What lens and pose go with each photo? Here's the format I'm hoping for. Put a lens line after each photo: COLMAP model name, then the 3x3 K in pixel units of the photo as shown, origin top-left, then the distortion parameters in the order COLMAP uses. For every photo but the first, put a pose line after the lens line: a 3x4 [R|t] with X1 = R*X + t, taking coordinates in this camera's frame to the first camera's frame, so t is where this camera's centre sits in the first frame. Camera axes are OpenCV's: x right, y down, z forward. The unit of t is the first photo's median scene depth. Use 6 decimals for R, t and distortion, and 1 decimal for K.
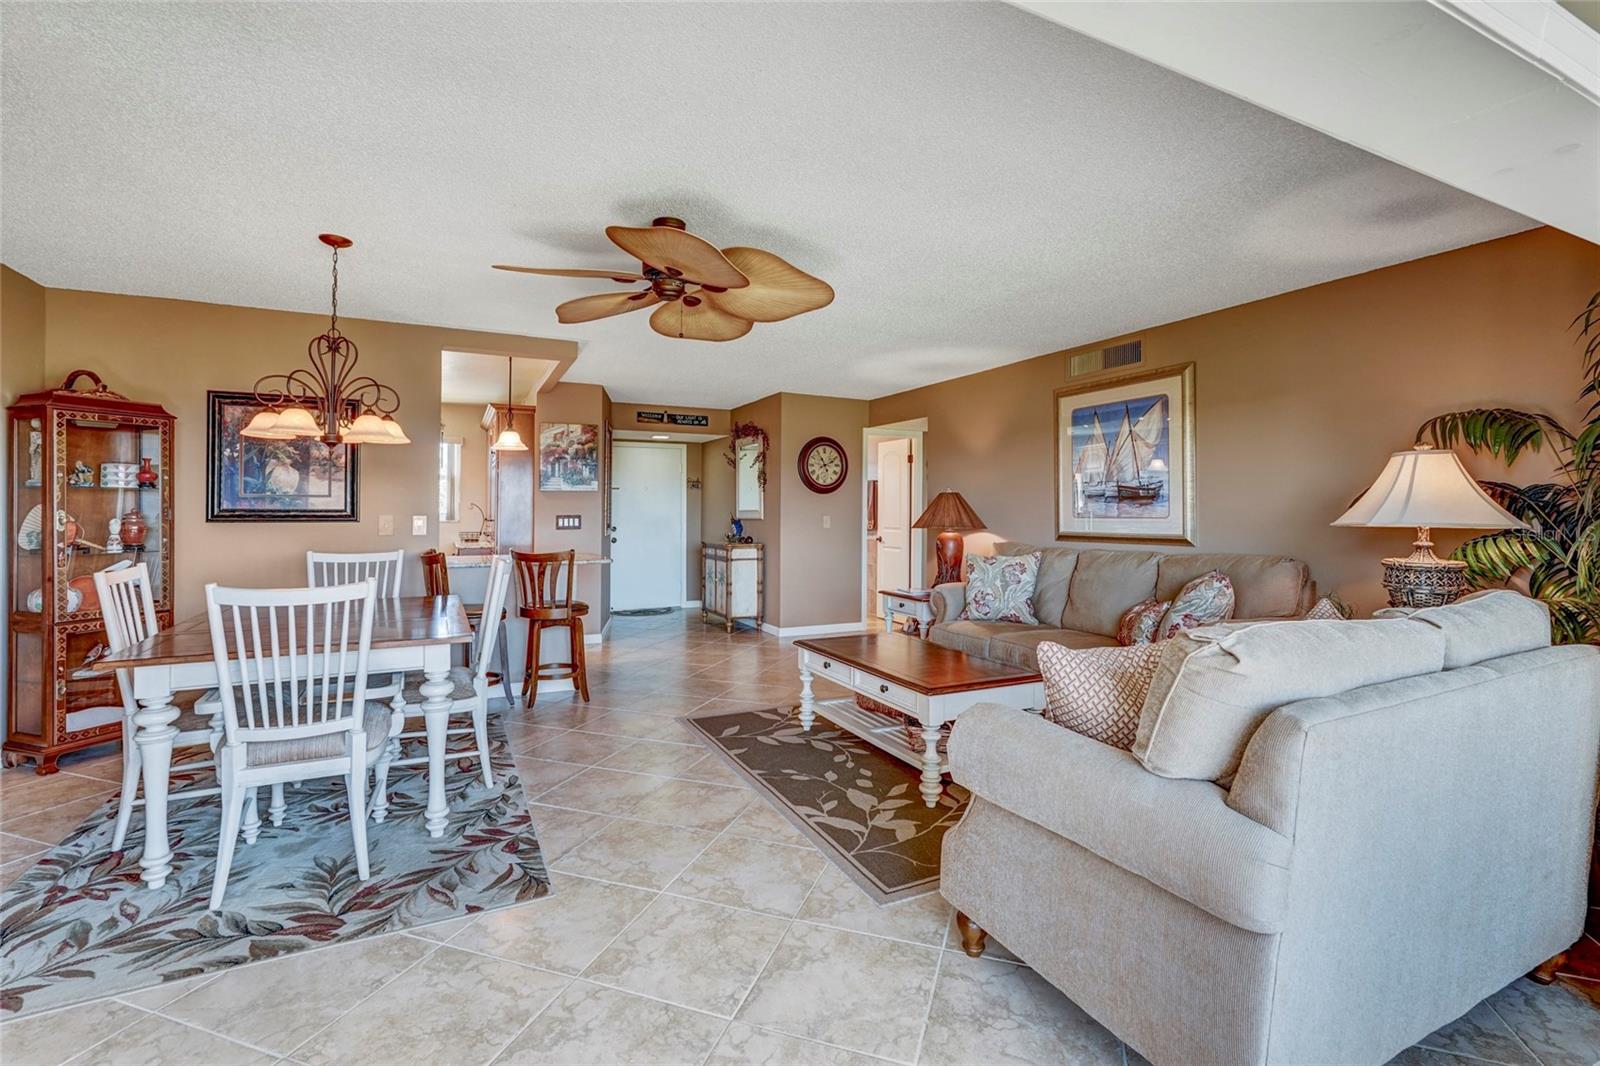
lens RADIAL K [[730.0, 0, 798.1], [0, 730.0, 499.9], [0, 0, 1]] dist [0.000499, 0.000950]
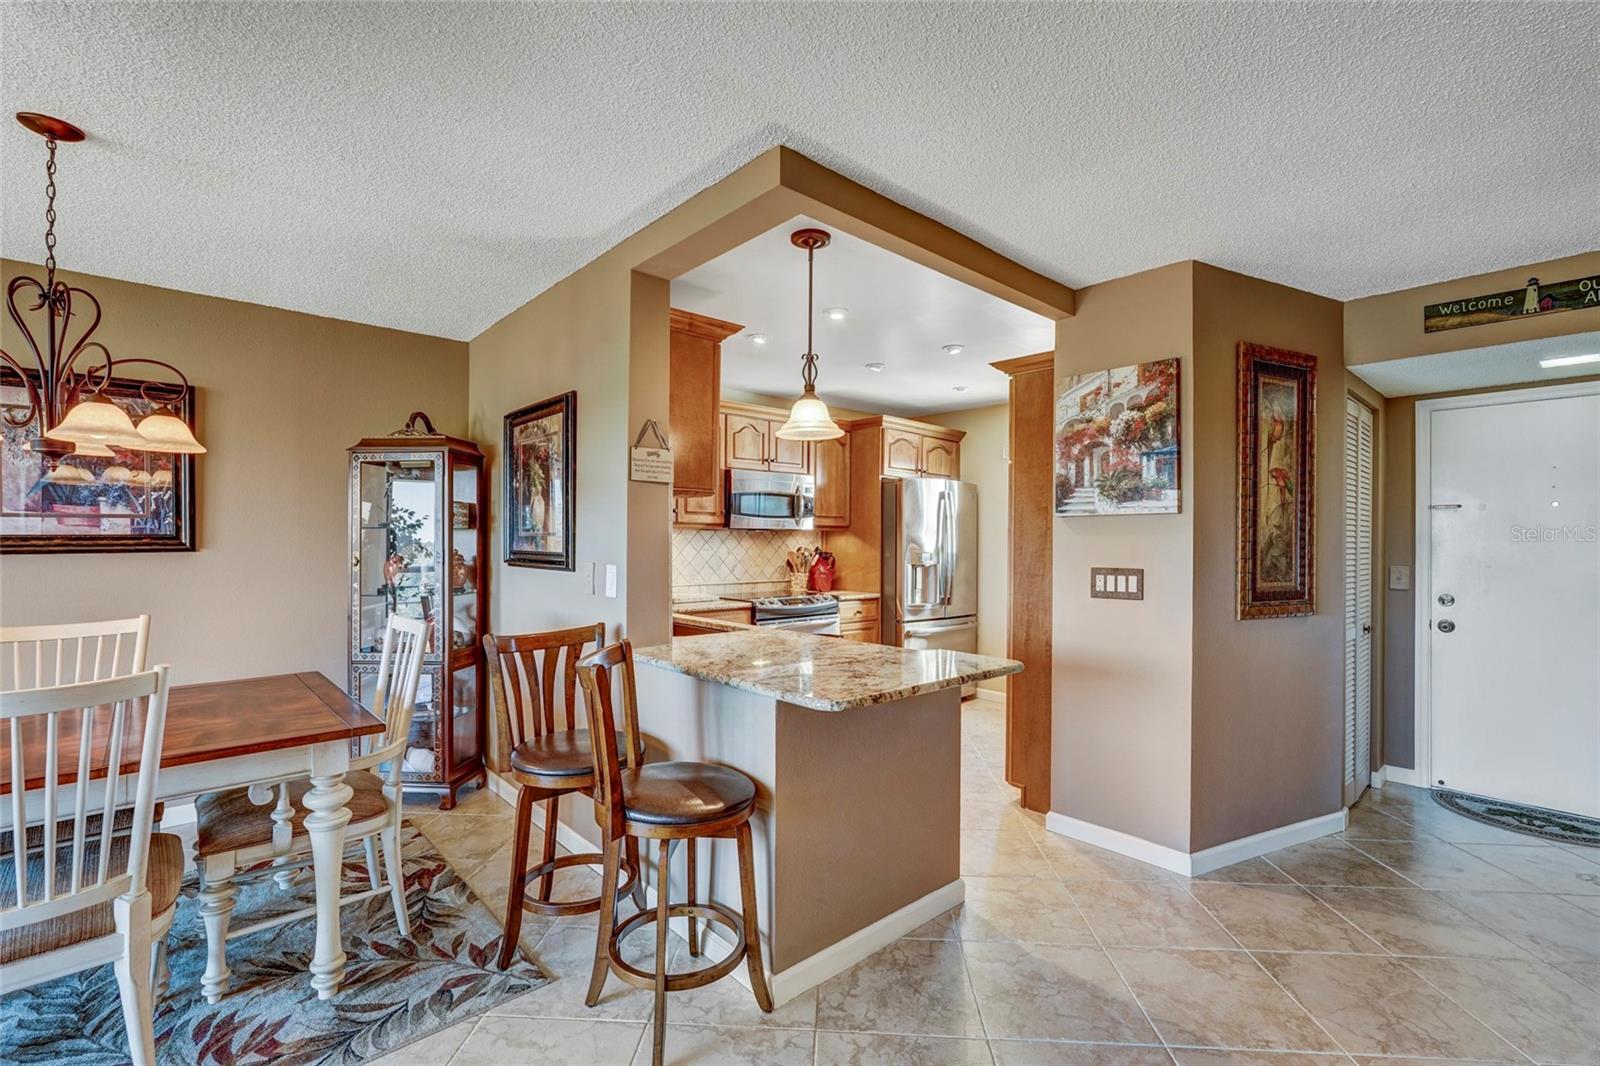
lens RADIAL K [[709.8, 0, 798.6], [0, 709.8, 539.5], [0, 0, 1]] dist [-0.005225, 0.001445]
pose [[0.278781, -0.001494, -0.960354, 0.108795], [0.008840, 0.999960, 0.001011, 0.001572], [0.960314, -0.008771, 0.278783, 1.283069]]
